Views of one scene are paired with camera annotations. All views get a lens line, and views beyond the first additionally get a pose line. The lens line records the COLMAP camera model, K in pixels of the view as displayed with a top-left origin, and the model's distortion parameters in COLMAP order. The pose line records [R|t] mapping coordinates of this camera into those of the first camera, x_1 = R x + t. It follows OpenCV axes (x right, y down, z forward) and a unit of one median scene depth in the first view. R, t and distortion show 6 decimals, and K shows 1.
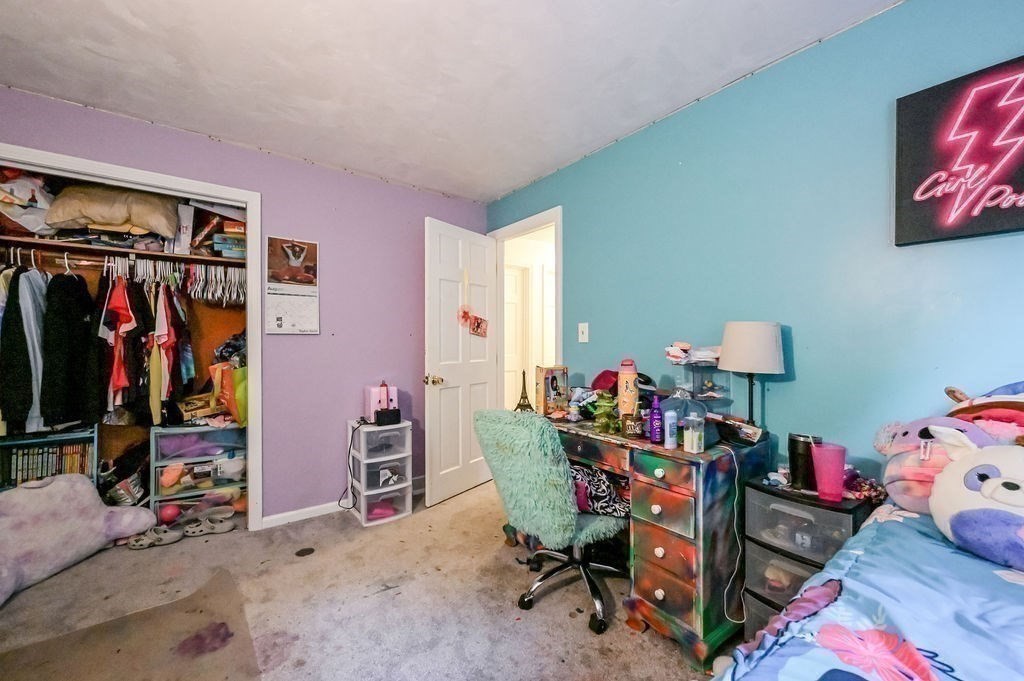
lens RADIAL K [[417.8, 0, 512.5], [0, 417.8, 341.2], [0, 0, 1]] dist [-0.000992, 0.000227]
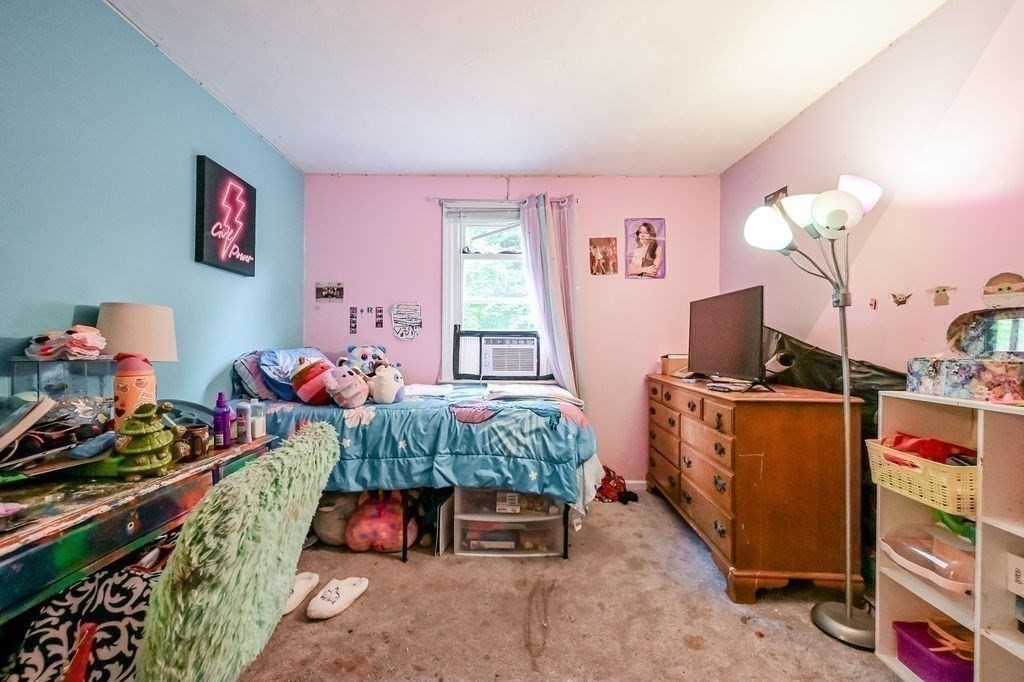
lens RADIAL K [[410.3, 0, 512.4], [0, 410.3, 340.7], [0, 0, 1]] dist [-0.012660, 0.001411]
pose [[-0.791361, -0.004286, 0.611335, -0.754560], [-0.006381, 0.999979, -0.001251, 0.022587], [-0.611316, -0.004891, -0.791371, 1.553377]]
